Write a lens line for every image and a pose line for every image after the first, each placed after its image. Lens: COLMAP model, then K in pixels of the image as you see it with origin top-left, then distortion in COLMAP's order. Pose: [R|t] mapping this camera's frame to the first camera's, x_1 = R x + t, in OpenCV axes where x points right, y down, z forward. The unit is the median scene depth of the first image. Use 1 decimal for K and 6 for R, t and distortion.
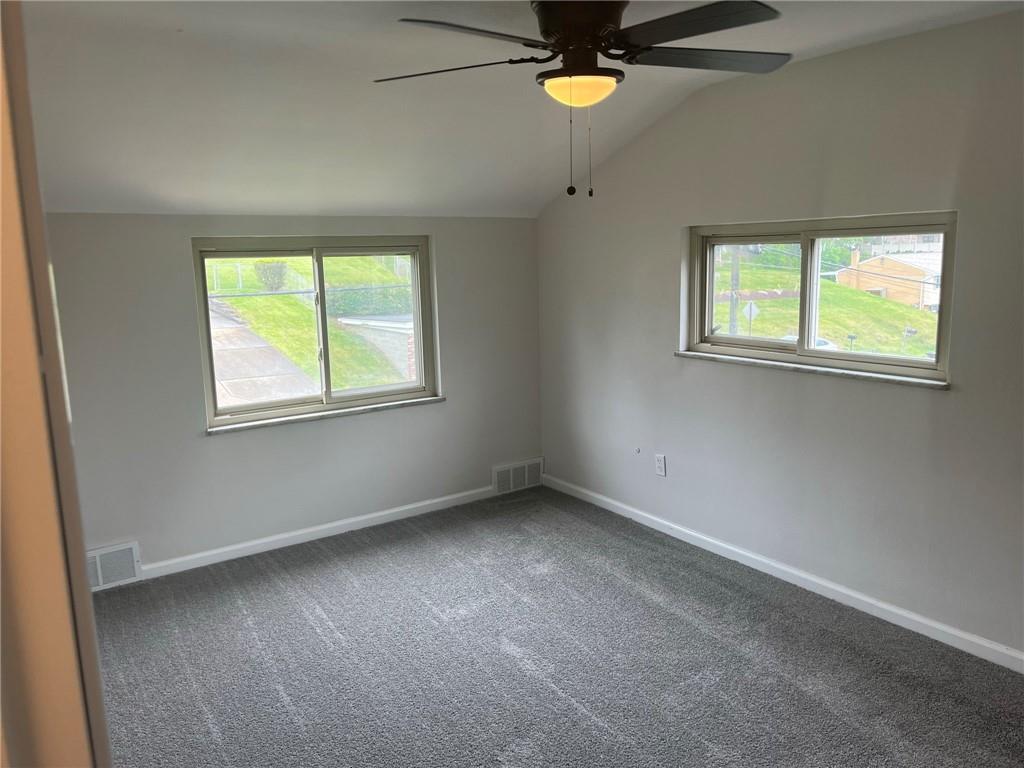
lens RADIAL K [[783.6, 0, 534.8], [0, 783.6, 371.8], [0, 0, 1]] dist [0.068495, -0.080617]
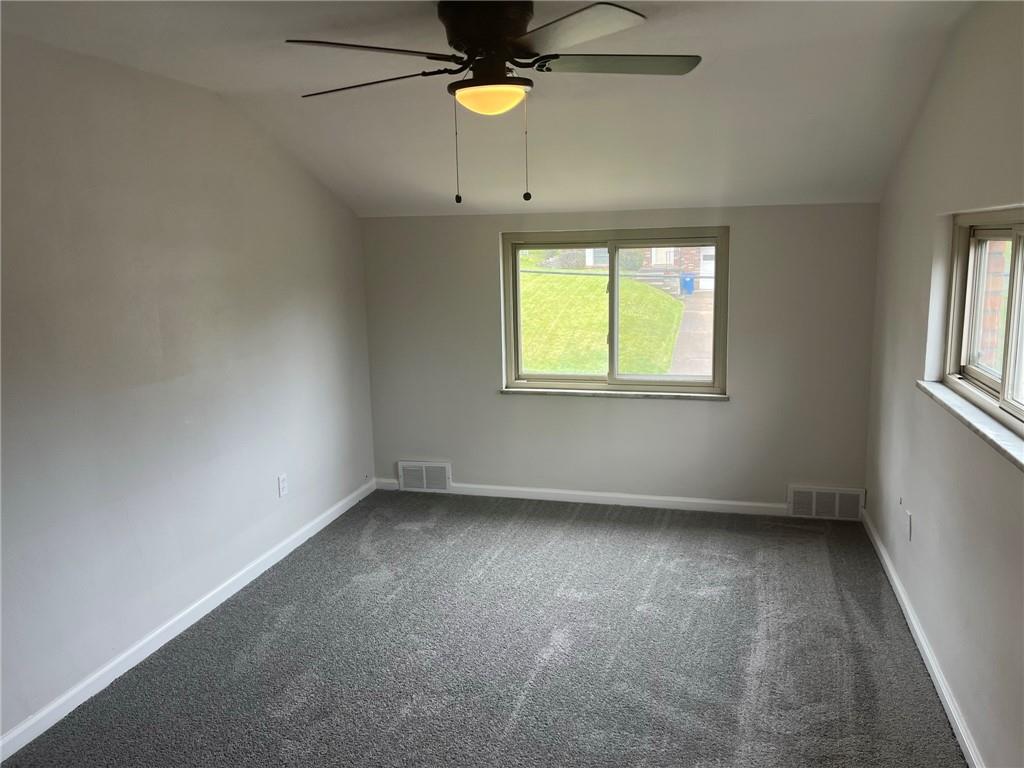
lens RADIAL K [[783.6, 0, 513.6], [0, 783.6, 382.6], [0, 0, 1]] dist [0.068495, -0.080617]
pose [[0.646591, 0.143981, -0.749126, 0.492188], [-0.115739, 0.989174, 0.090220, -0.047120], [0.754006, 0.028367, 0.656255, 0.202231]]
